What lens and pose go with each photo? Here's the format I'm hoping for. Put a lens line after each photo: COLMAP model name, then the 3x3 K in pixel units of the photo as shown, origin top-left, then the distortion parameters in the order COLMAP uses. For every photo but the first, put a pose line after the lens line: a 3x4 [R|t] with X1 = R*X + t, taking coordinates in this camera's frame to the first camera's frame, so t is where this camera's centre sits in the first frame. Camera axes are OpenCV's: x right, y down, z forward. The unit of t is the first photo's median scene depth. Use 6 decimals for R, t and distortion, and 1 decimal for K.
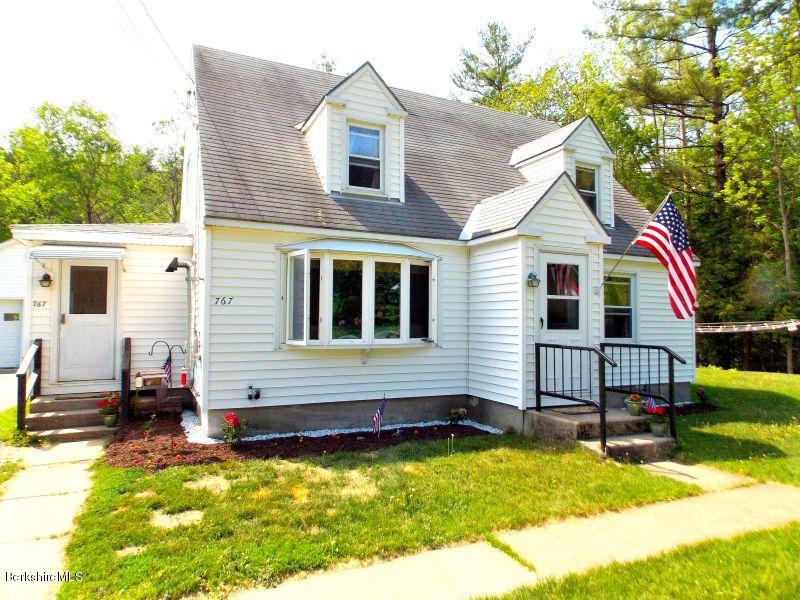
lens RADIAL K [[531.6, 0, 400.0], [0, 531.6, 300.0], [0, 0, 1]] dist [-0.008536, -0.000342]
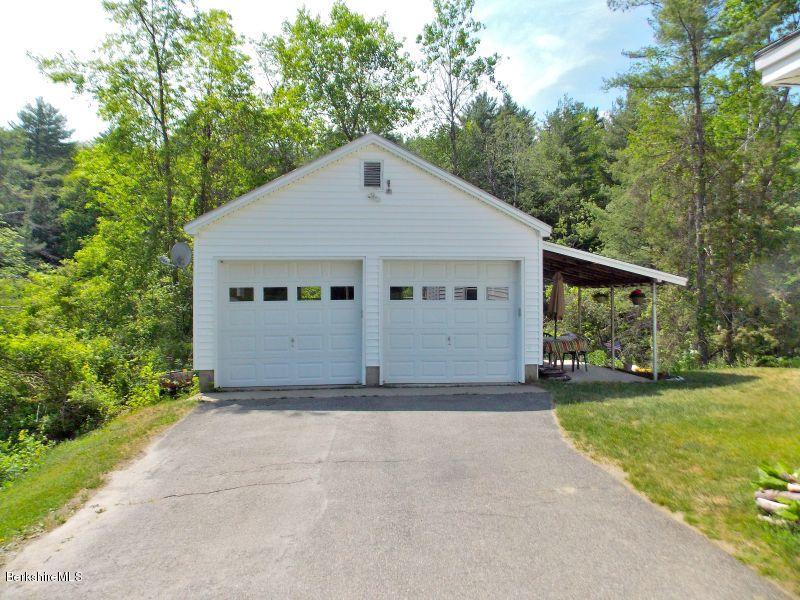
lens RADIAL K [[543.2, 0, 400.0], [0, 543.2, 300.0], [0, 0, 1]] dist [-0.023124, -0.002564]
pose [[0.947469, -0.001591, -0.319844, -1.151320], [0.015265, 0.999073, 0.040249, 0.040286], [0.319483, -0.043017, 0.946615, 1.128350]]
